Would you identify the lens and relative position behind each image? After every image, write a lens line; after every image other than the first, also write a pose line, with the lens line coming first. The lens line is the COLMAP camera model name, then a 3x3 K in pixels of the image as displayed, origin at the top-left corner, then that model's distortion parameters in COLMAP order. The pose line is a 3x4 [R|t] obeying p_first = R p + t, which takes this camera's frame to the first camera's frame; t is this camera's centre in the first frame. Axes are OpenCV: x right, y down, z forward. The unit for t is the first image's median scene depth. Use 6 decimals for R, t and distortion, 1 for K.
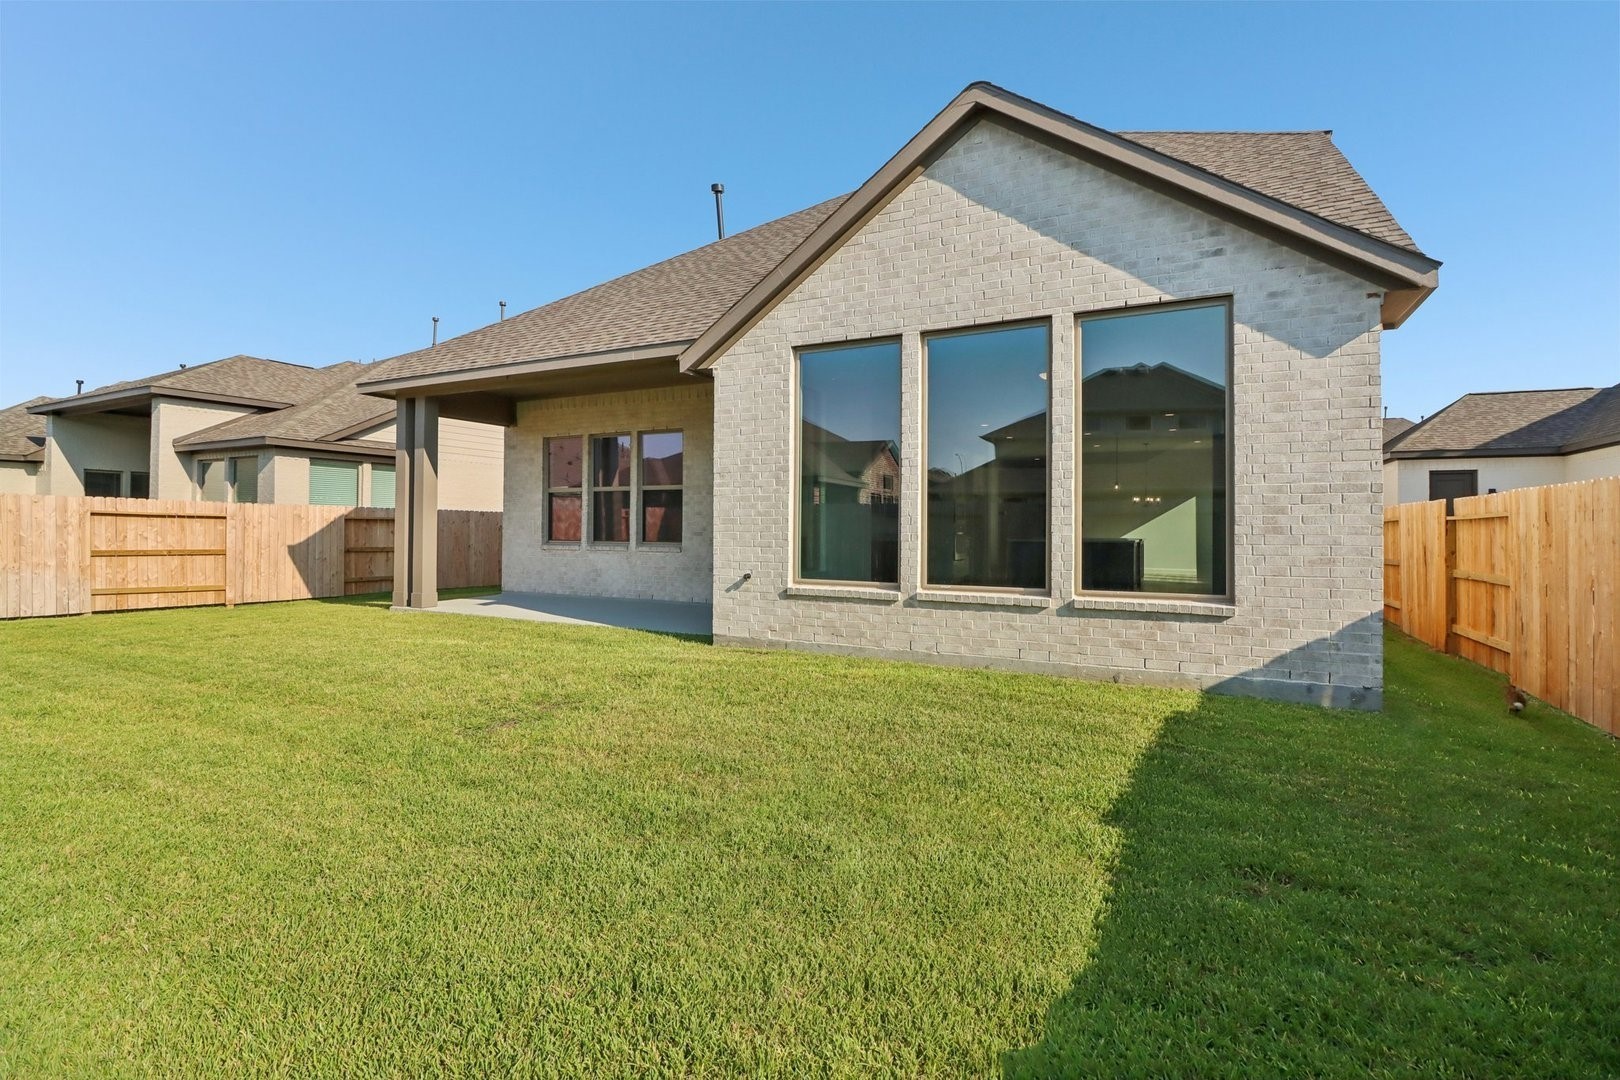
lens RADIAL K [[755.6, 0, 812.0], [0, 755.6, 531.1], [0, 0, 1]] dist [0.002202, -0.000756]
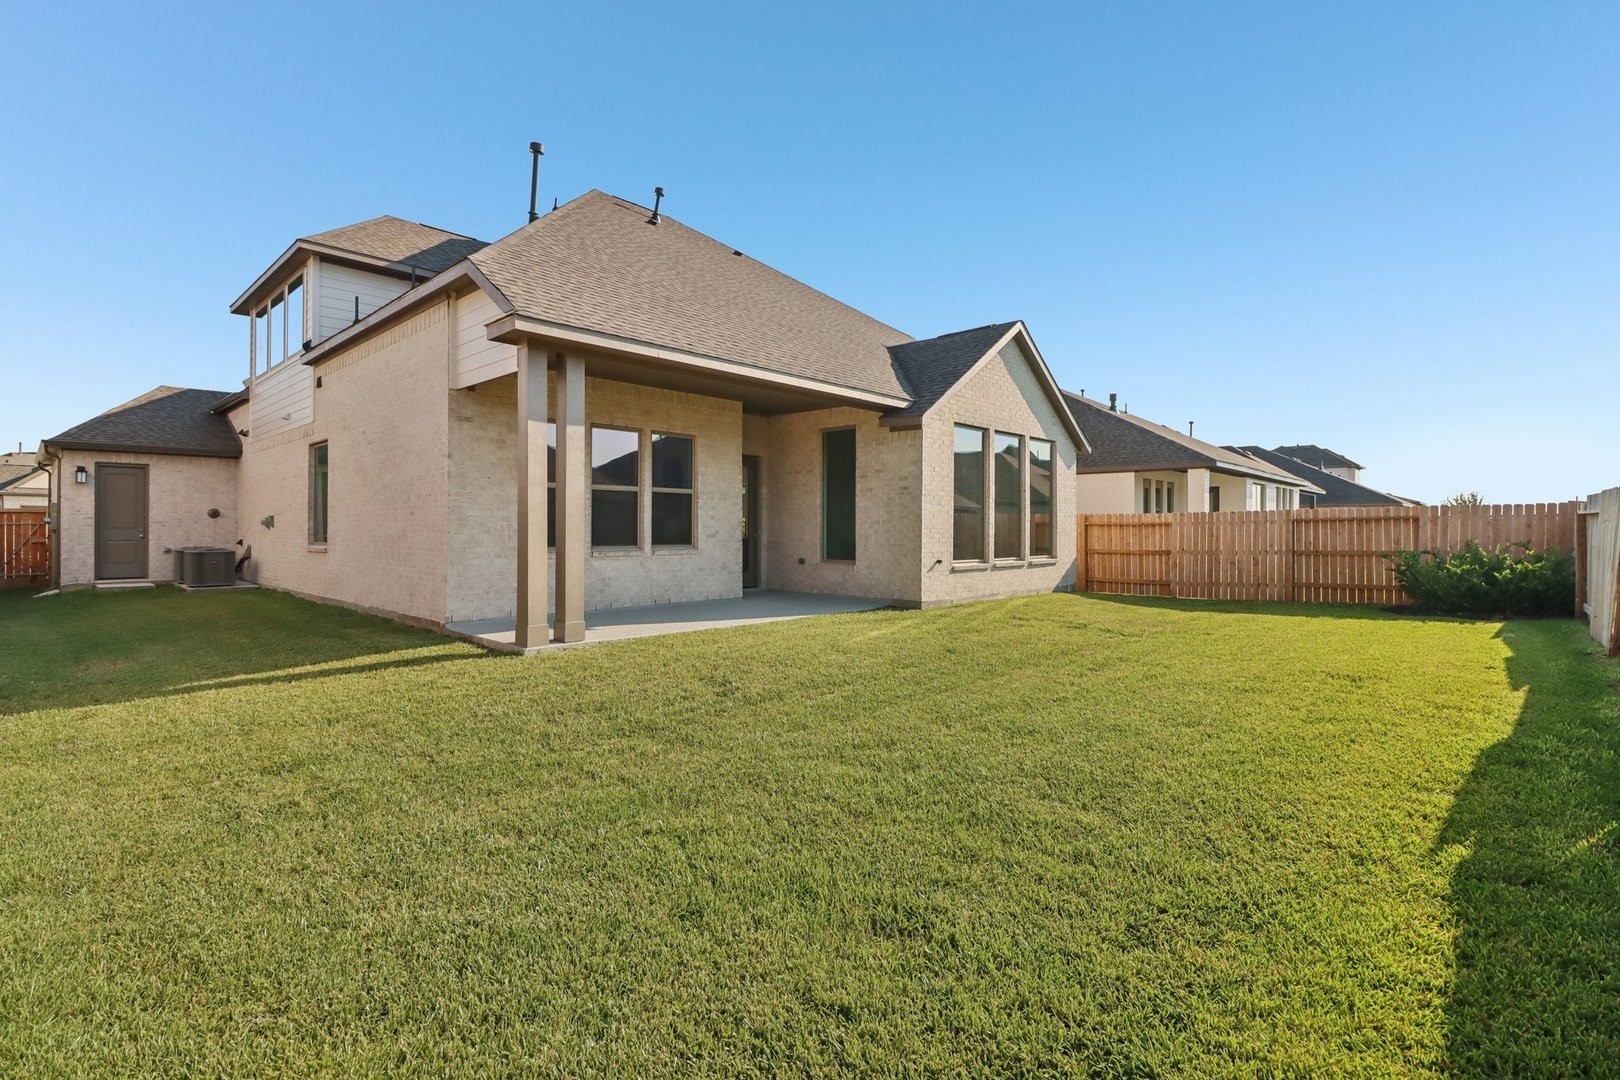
lens RADIAL K [[755.6, 0, 813.0], [0, 755.6, 533.8], [0, 0, 1]] dist [0.002202, -0.000756]
pose [[0.225697, -0.012505, 0.974117, -1.180573], [-0.002055, 0.999909, 0.013312, -0.014735], [-0.974195, -0.005006, 0.225651, 0.613670]]
